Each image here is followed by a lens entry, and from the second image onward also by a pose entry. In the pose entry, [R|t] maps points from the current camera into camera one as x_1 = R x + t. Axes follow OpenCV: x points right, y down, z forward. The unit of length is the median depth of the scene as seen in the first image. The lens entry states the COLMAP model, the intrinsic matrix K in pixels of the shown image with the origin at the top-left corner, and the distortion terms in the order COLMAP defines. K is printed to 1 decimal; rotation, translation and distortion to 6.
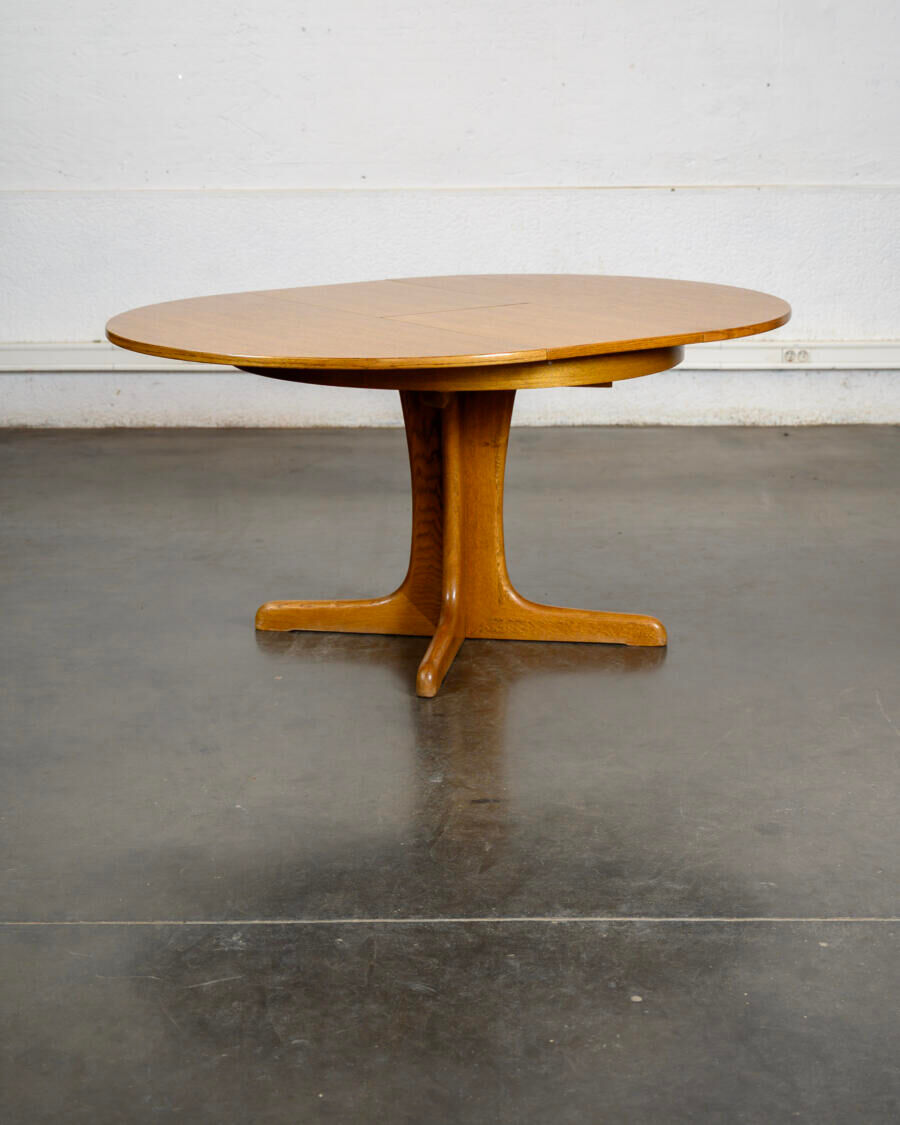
lens RADIAL K [[2090.0, 0, 443.0], [0, 2090.0, 561.2], [0, 0, 1]] dist [0.000944, 0.079291]
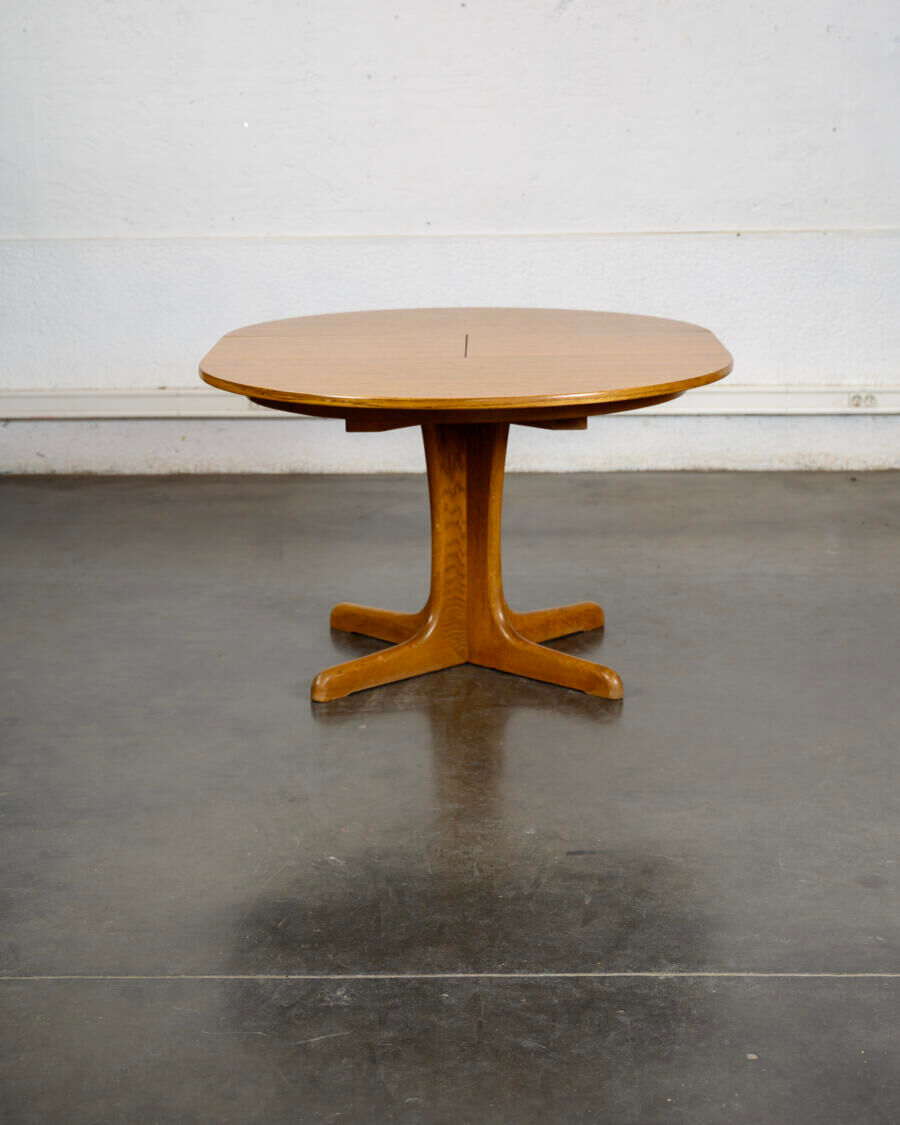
lens RADIAL K [[2090.0, 0, 443.0], [0, 2090.0, 561.2], [0, 0, 1]] dist [0.000944, 0.079291]
pose [[0.999865, -0.001375, -0.016350, -0.031679], [0.001041, 0.999790, -0.020444, -0.003441], [0.016374, 0.020424, 0.999657, 0.007273]]
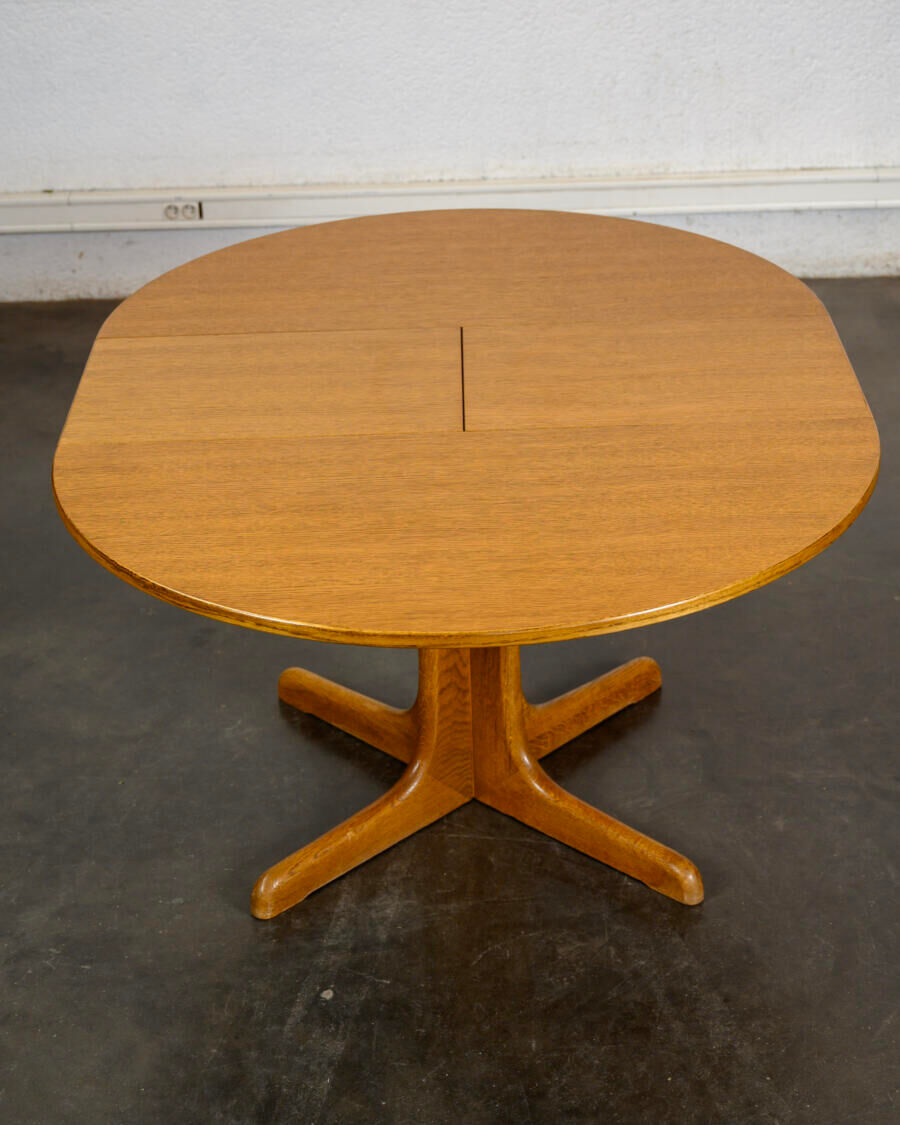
lens RADIAL K [[2133.3, 0, 449.3], [0, 2133.3, 574.6], [0, 0, 1]] dist [0.012391, -0.106560]
pose [[0.999614, -0.026662, -0.007770, -0.039671], [0.027735, 0.972698, 0.230412, -0.310430], [0.001415, -0.230539, 0.973062, 0.473311]]
